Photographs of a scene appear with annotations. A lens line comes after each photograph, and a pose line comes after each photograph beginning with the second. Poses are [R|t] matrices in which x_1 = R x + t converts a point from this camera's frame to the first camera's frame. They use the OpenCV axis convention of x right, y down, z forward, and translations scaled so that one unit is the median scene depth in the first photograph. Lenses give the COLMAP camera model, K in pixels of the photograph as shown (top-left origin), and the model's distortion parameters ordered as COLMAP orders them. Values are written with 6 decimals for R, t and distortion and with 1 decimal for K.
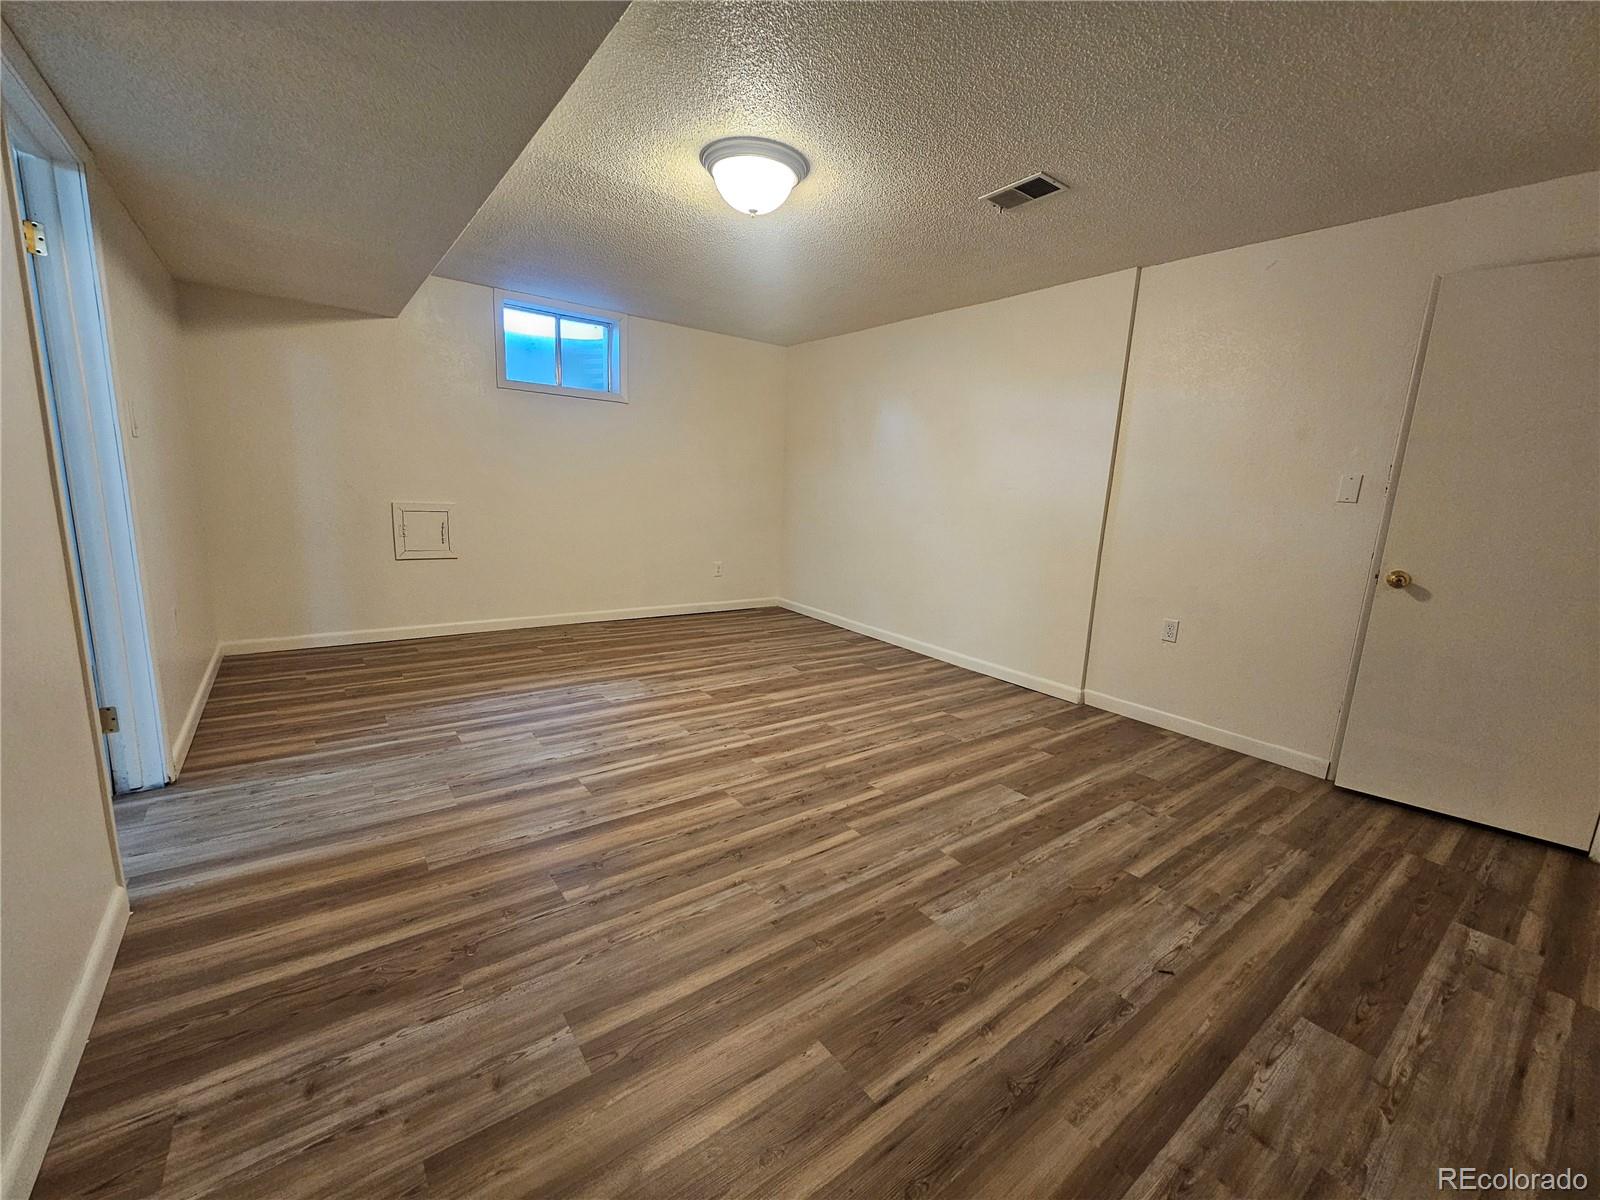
lens RADIAL K [[649.9, 0, 800.0], [0, 649.9, 600.0], [0, 0, 1]] dist [-0.002001, 0.000278]
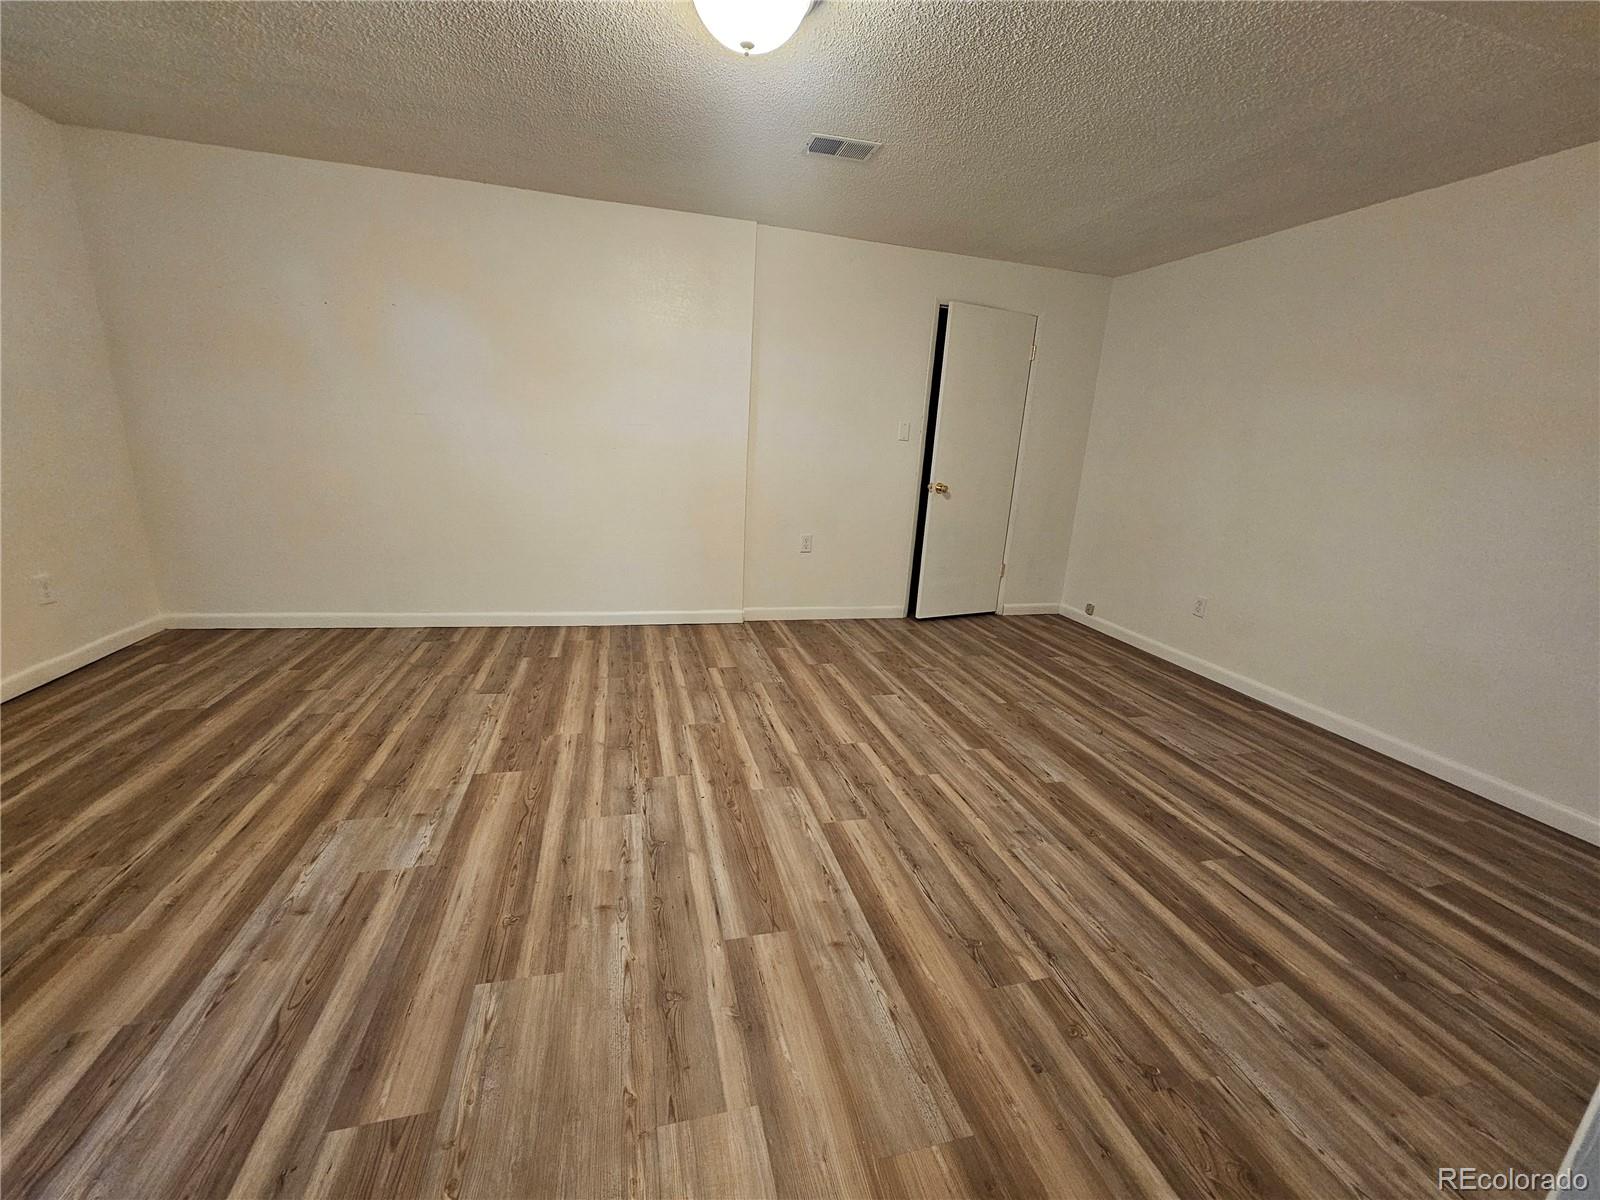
lens RADIAL K [[649.9, 0, 800.0], [0, 649.9, 600.0], [0, 0, 1]] dist [-0.002001, 0.000278]
pose [[0.377043, -0.255866, 0.890152, -0.700629], [0.127011, 0.966289, 0.223953, -0.157003], [-0.917446, 0.028619, 0.396830, 0.593601]]
